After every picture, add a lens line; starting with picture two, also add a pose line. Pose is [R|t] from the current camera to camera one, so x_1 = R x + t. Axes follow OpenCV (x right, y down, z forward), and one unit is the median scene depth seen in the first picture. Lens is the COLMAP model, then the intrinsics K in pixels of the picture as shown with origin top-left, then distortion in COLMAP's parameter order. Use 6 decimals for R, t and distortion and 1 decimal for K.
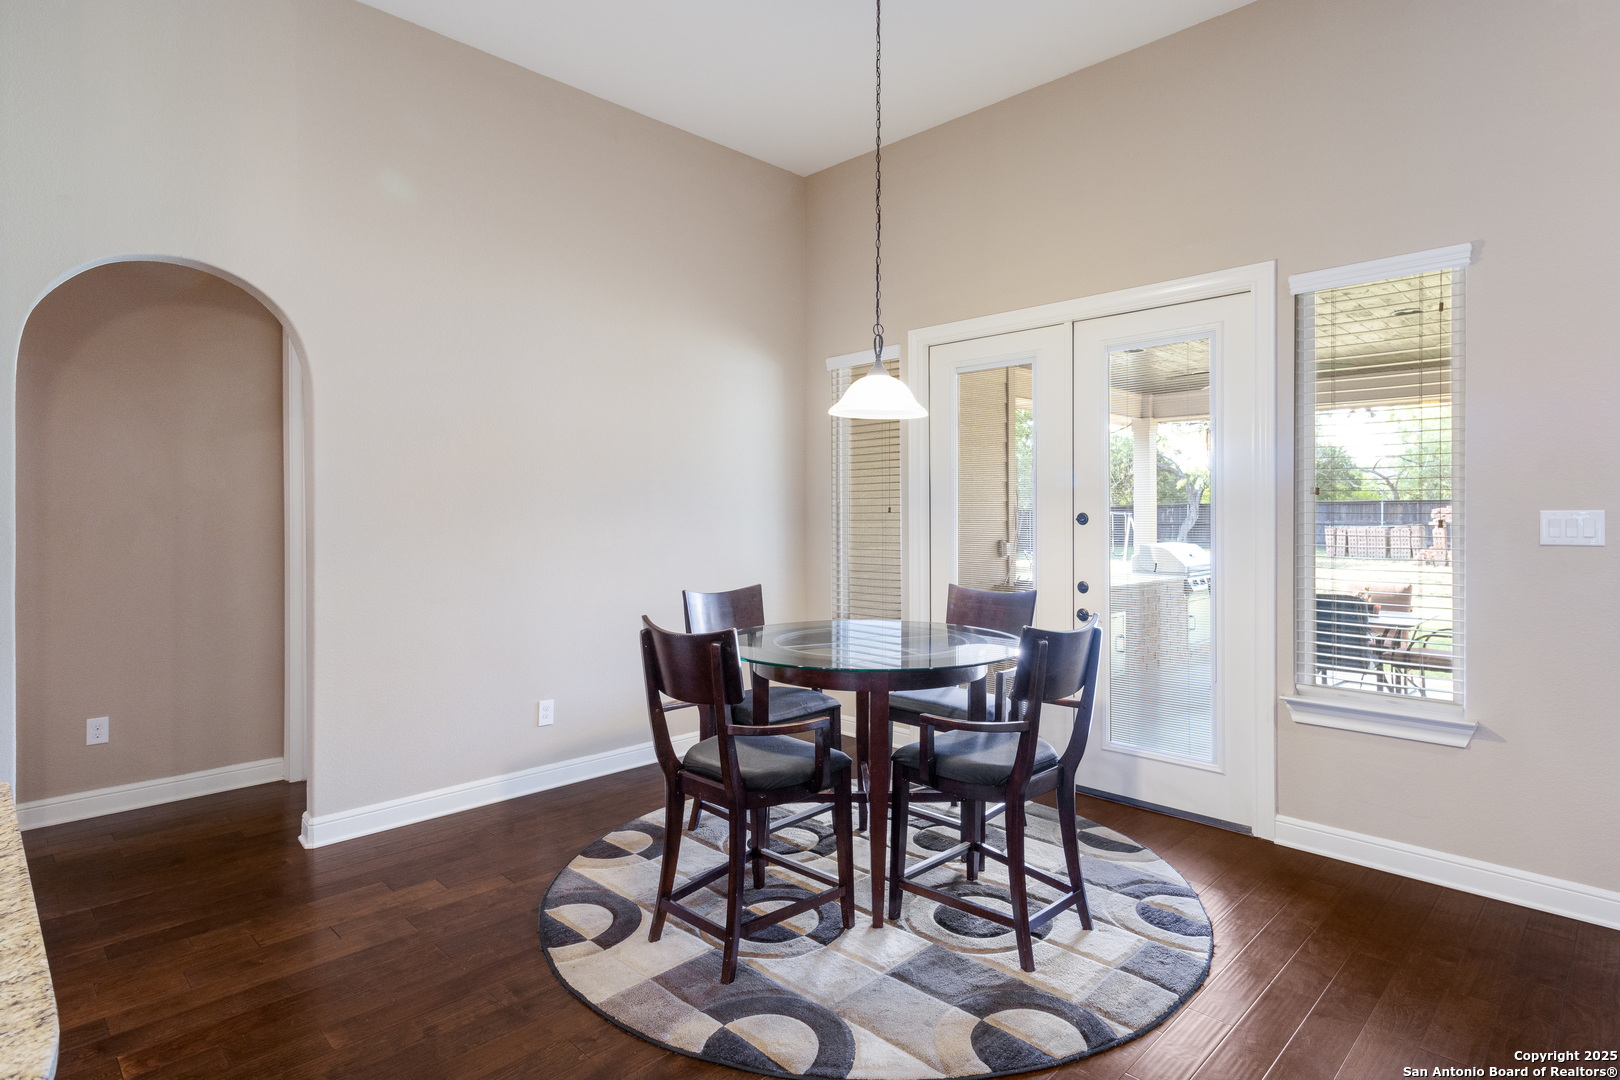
lens RADIAL K [[850.0, 0, 818.3], [0, 850.0, 510.9], [0, 0, 1]] dist [0.003207, 0.000705]
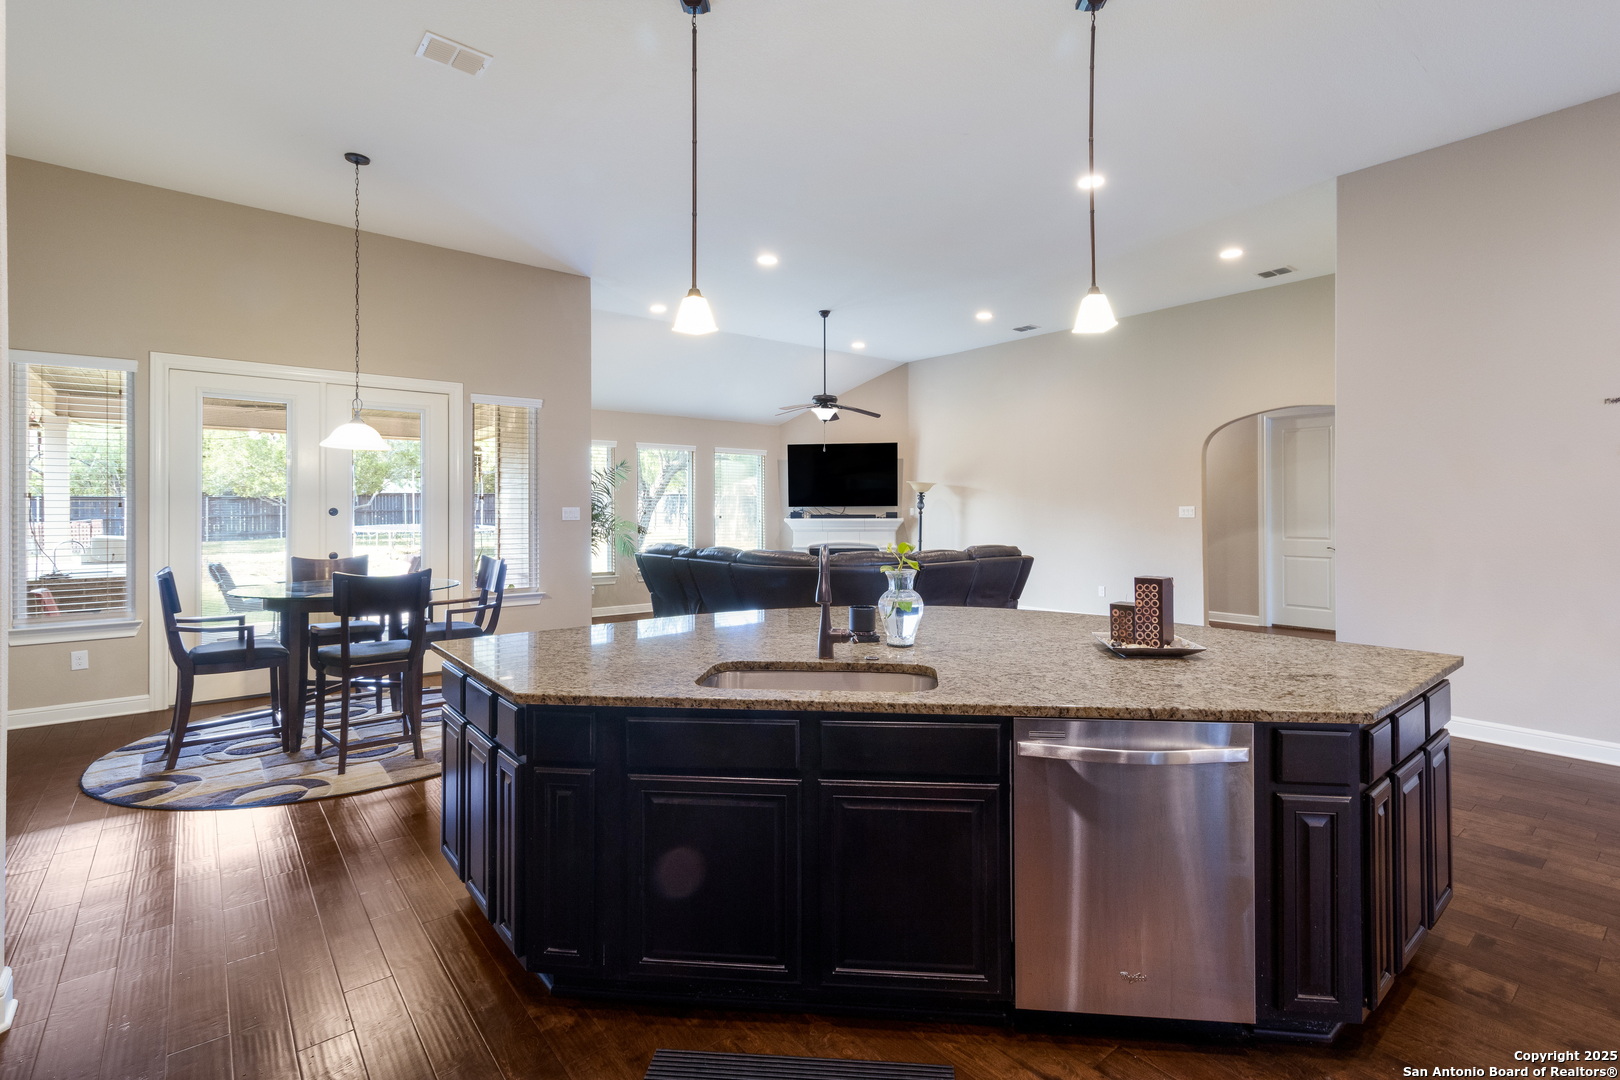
lens RADIAL K [[758.3, 0, 817.7], [0, 758.3, 506.4], [0, 0, 1]] dist [0.000500, 0.000138]
pose [[0.103038, 0.003495, 0.994671, -1.173166], [-0.001142, 0.999994, -0.003395, 0.003589], [-0.994677, -0.000786, 0.103041, -0.030656]]
